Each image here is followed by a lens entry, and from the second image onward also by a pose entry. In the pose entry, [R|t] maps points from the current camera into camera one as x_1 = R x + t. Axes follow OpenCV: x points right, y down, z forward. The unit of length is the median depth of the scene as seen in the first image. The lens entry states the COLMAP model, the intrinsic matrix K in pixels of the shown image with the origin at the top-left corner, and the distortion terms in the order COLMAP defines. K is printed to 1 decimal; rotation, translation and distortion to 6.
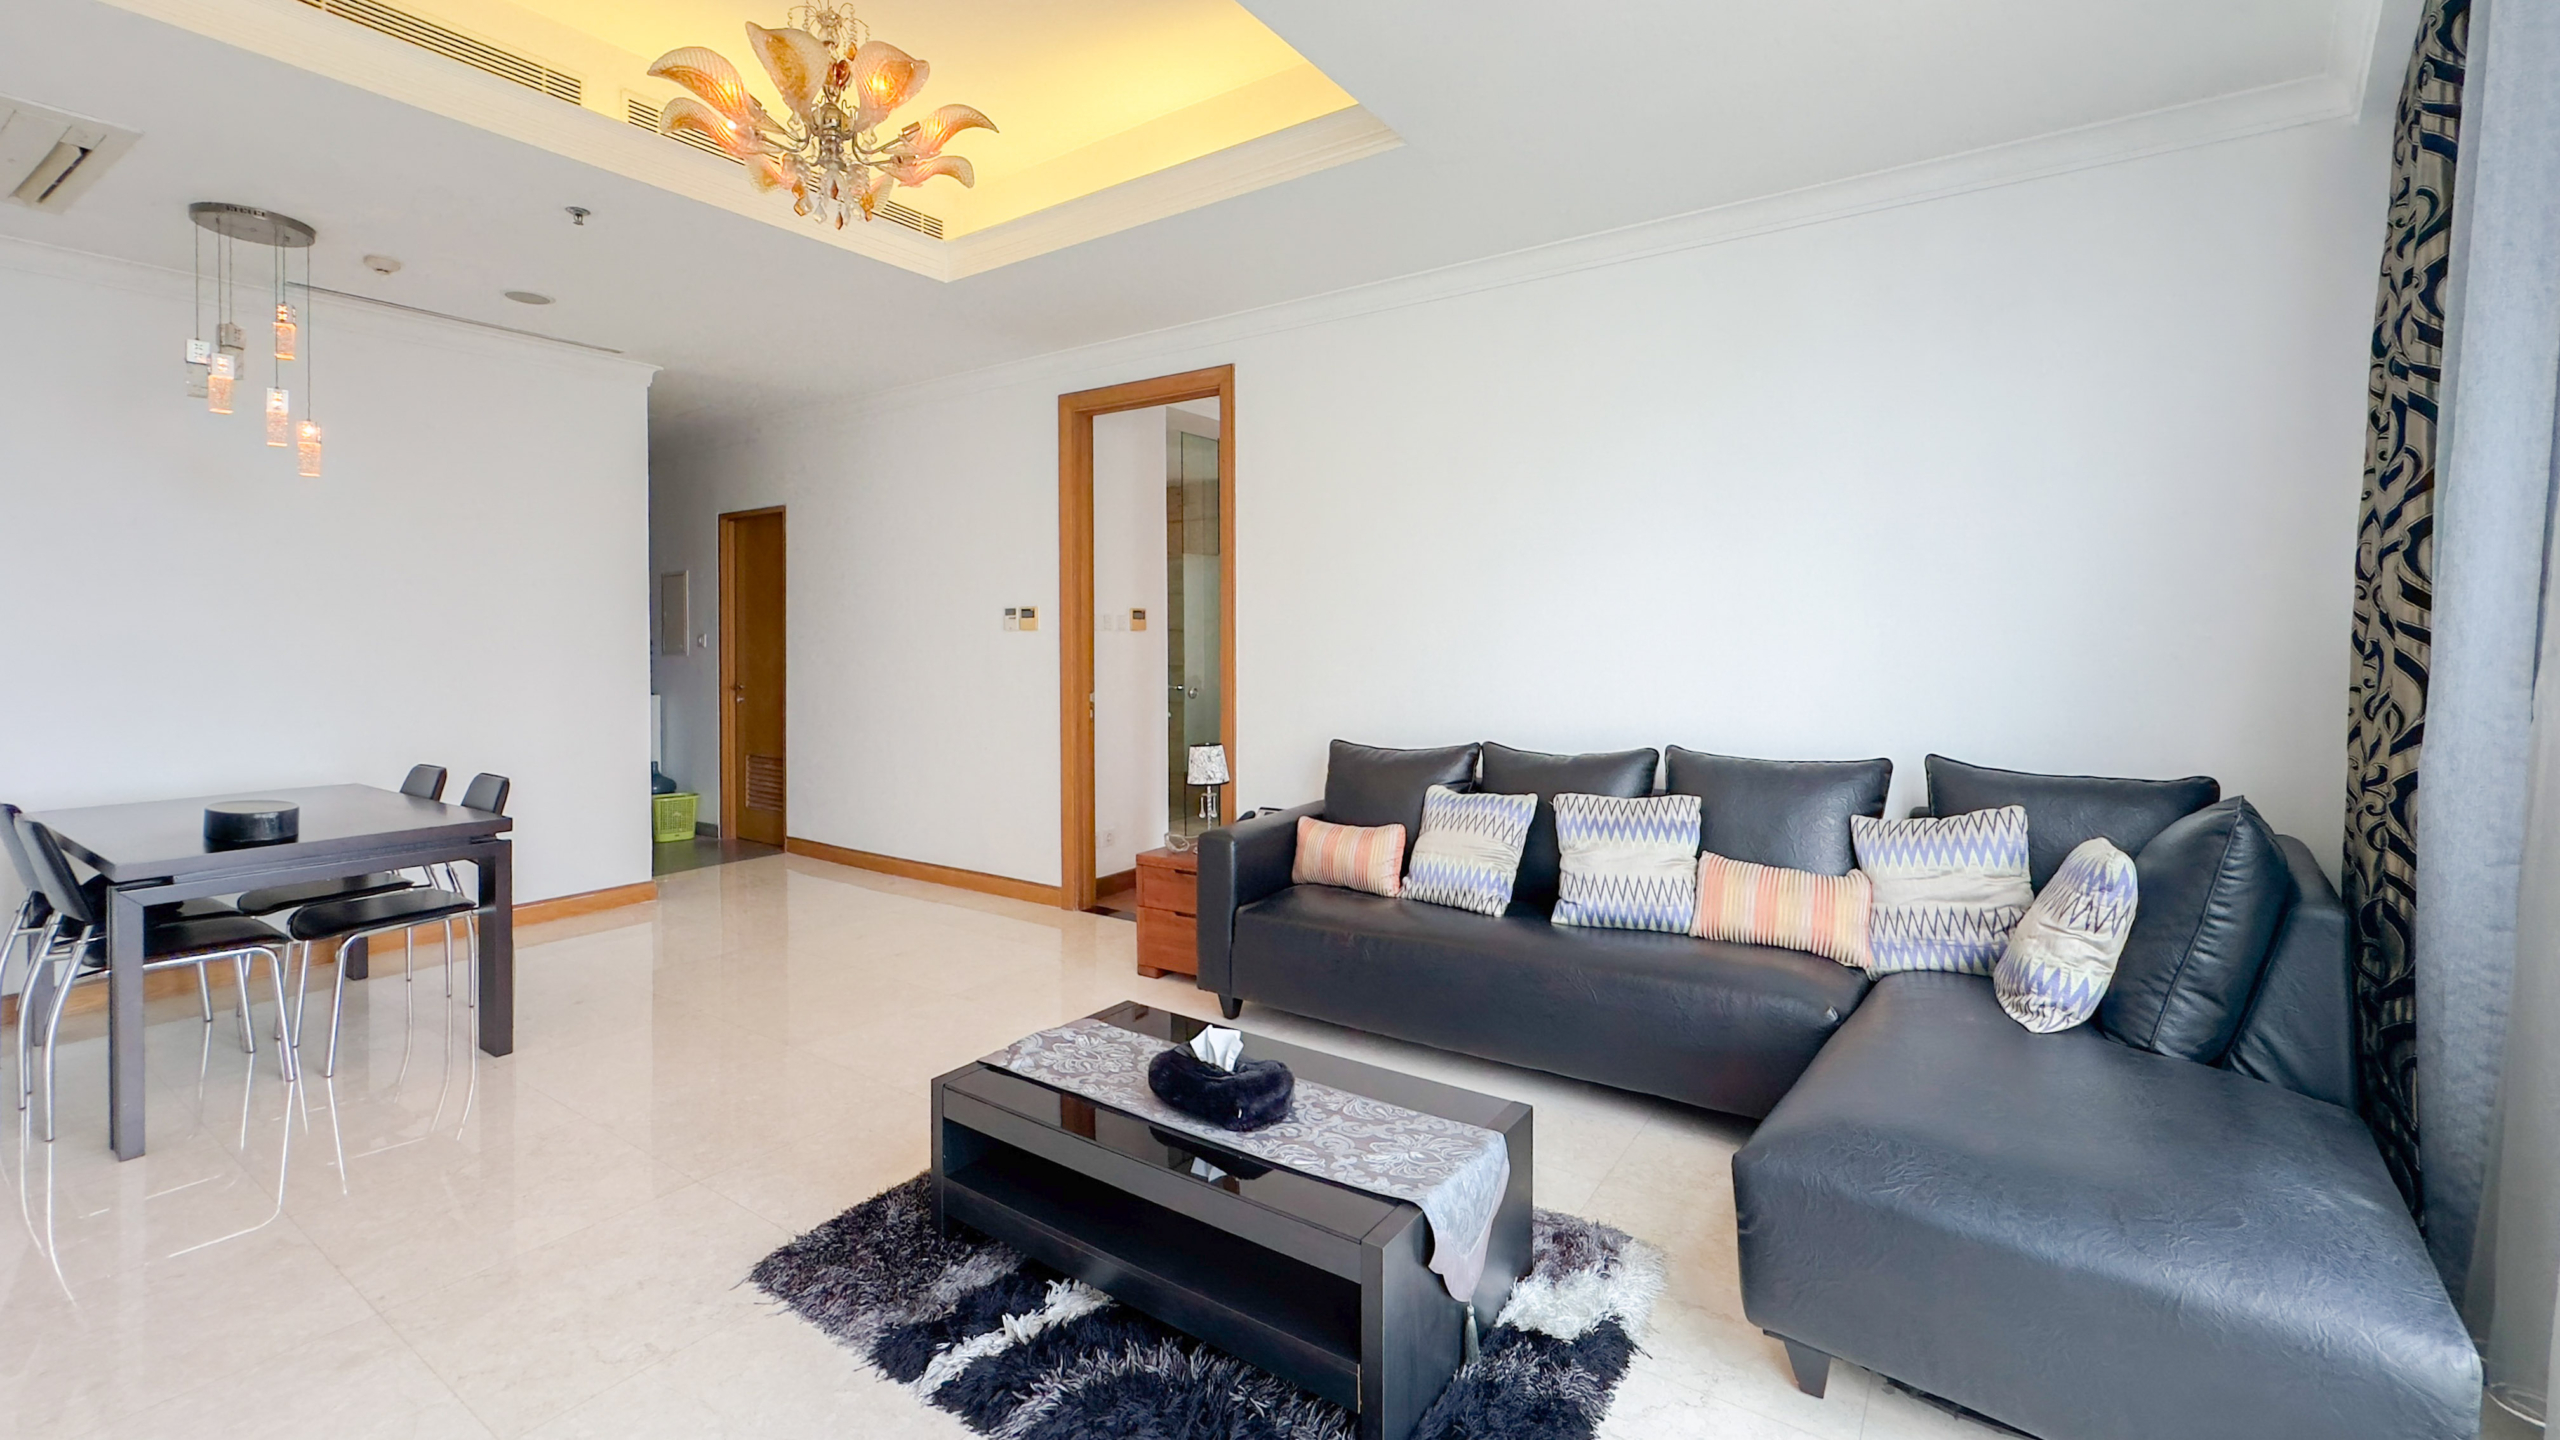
lens RADIAL K [[1040.6, 0, 1284.3], [0, 1040.6, 706.9], [0, 0, 1]] dist [-0.002820, -0.001095]
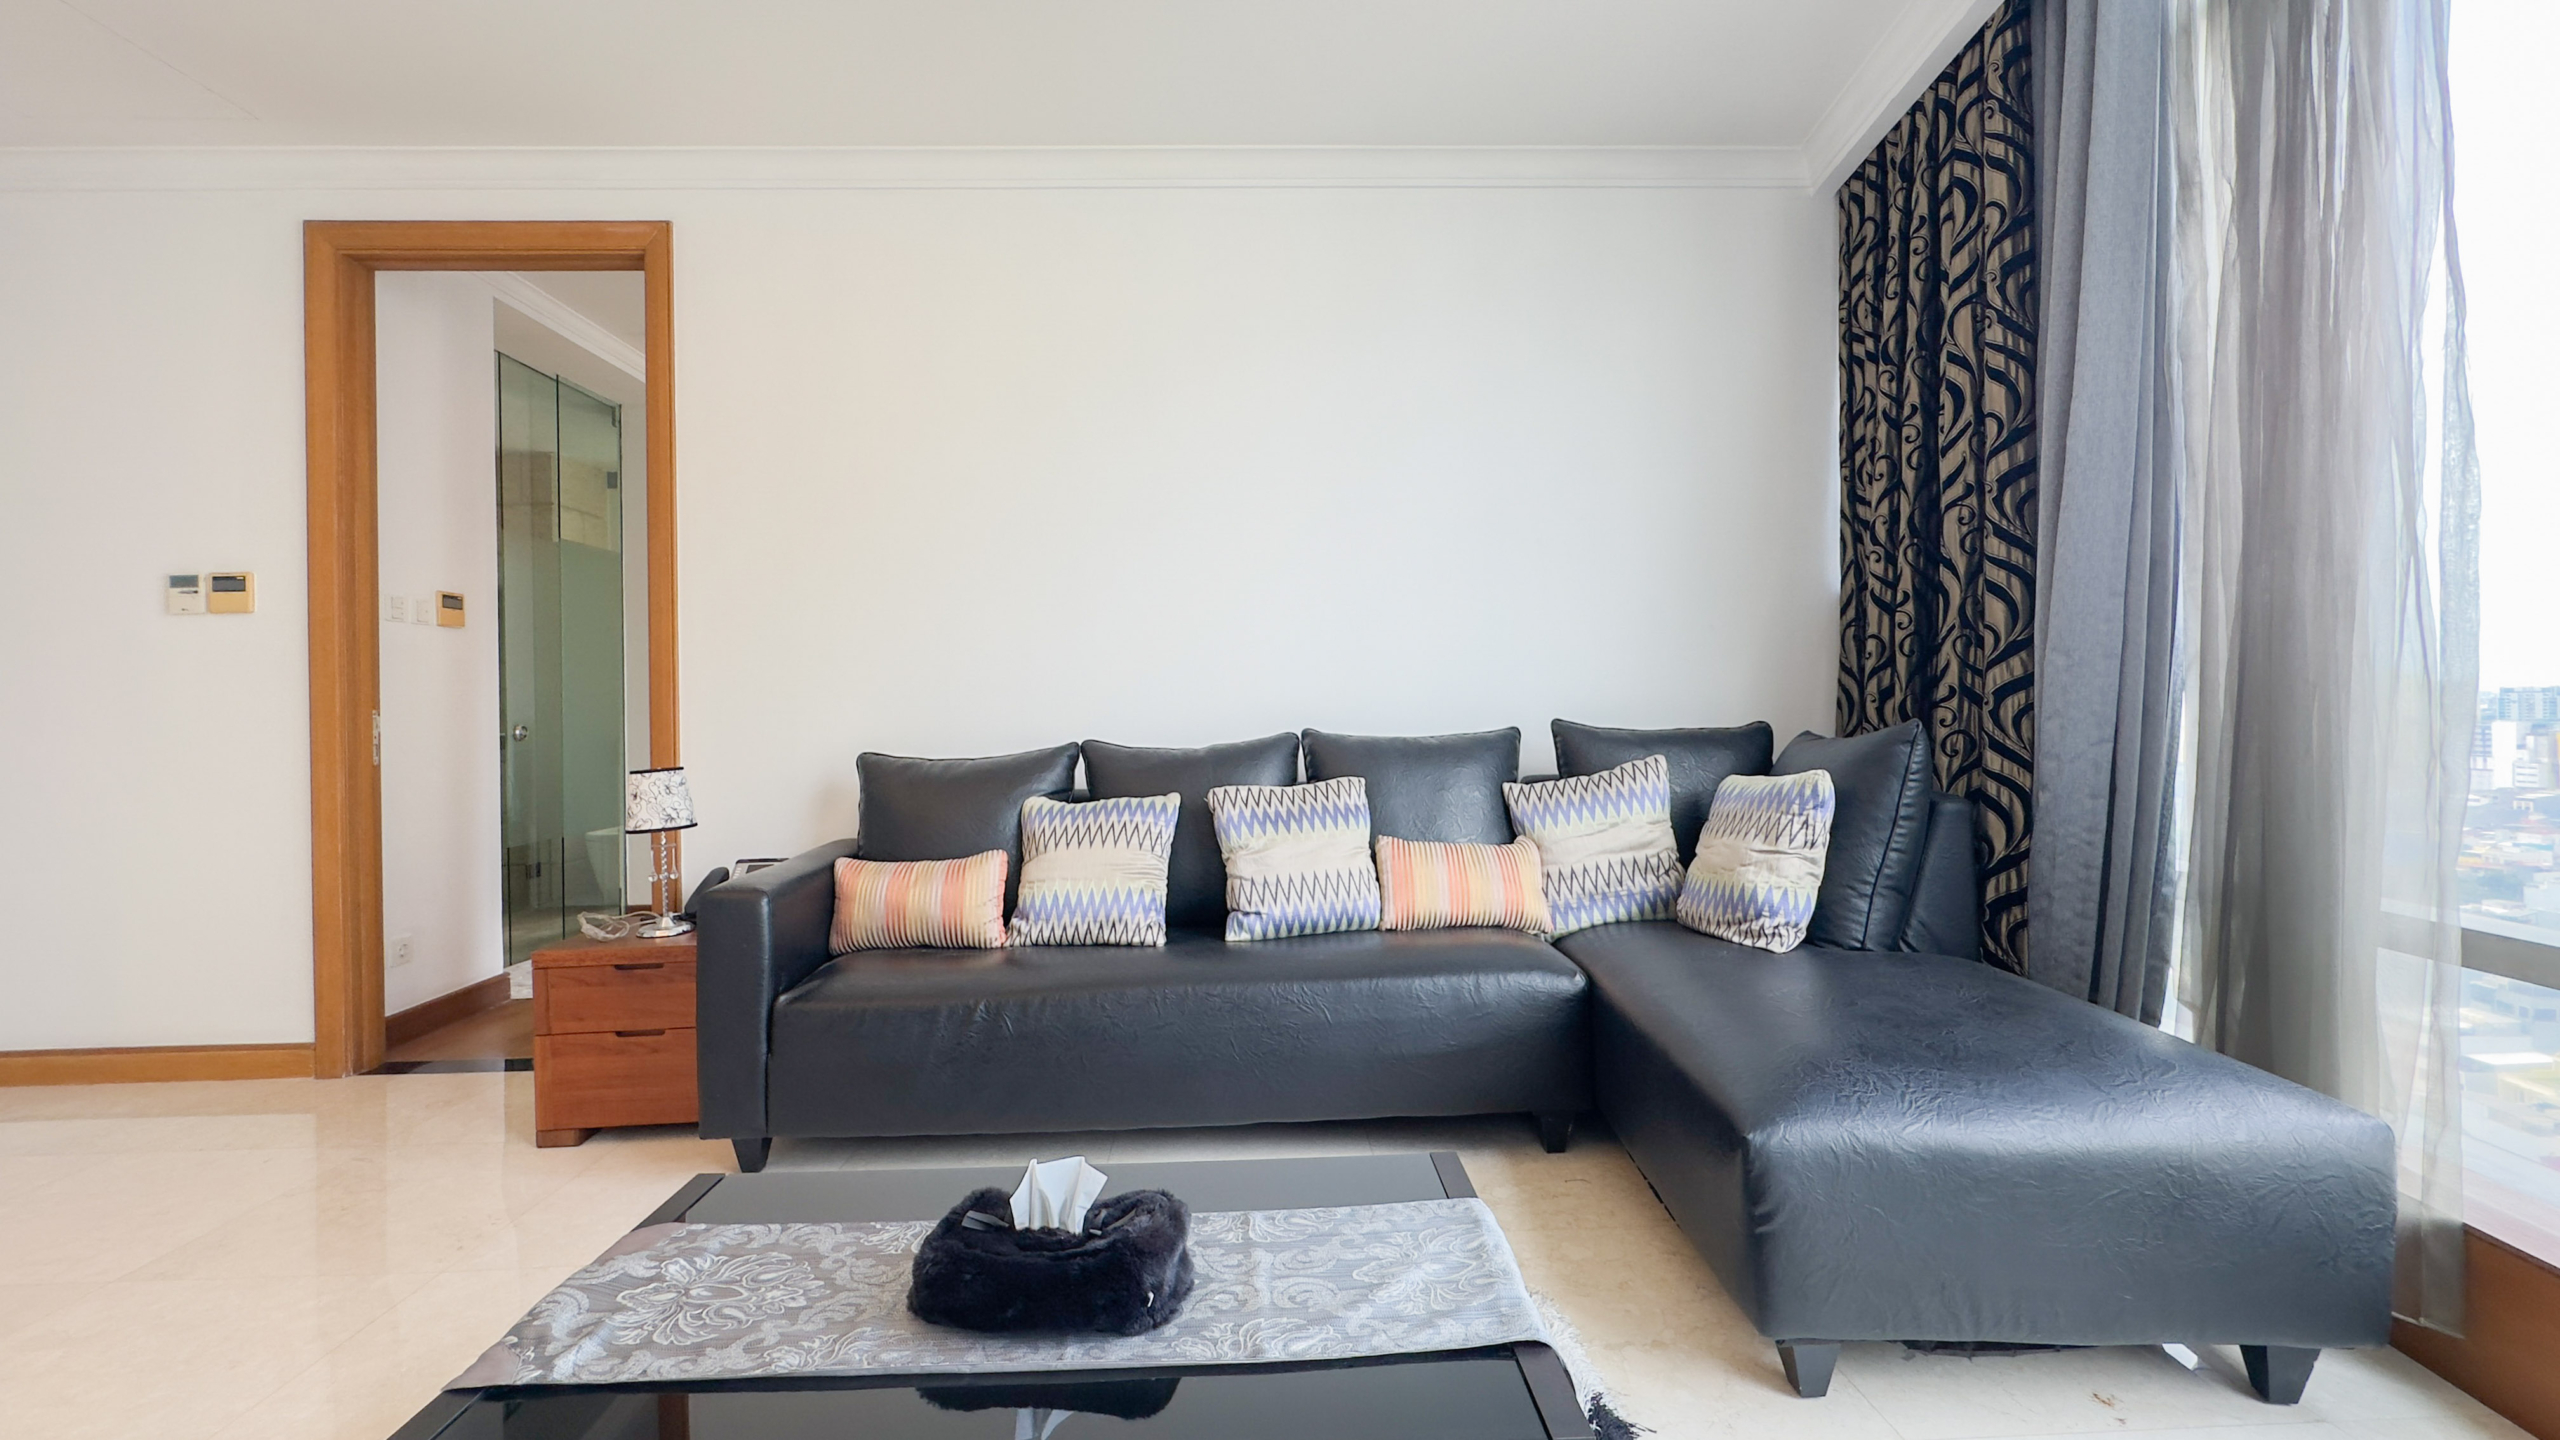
lens RADIAL K [[1040.6, 0, 1281.2], [0, 1040.6, 730.1], [0, 0, 1]] dist [-0.002820, -0.001095]
pose [[0.807343, -0.025931, 0.589512, -0.199491], [0.051195, 0.998345, -0.026199, 0.067281], [-0.587857, 0.051332, 0.807334, 0.318730]]
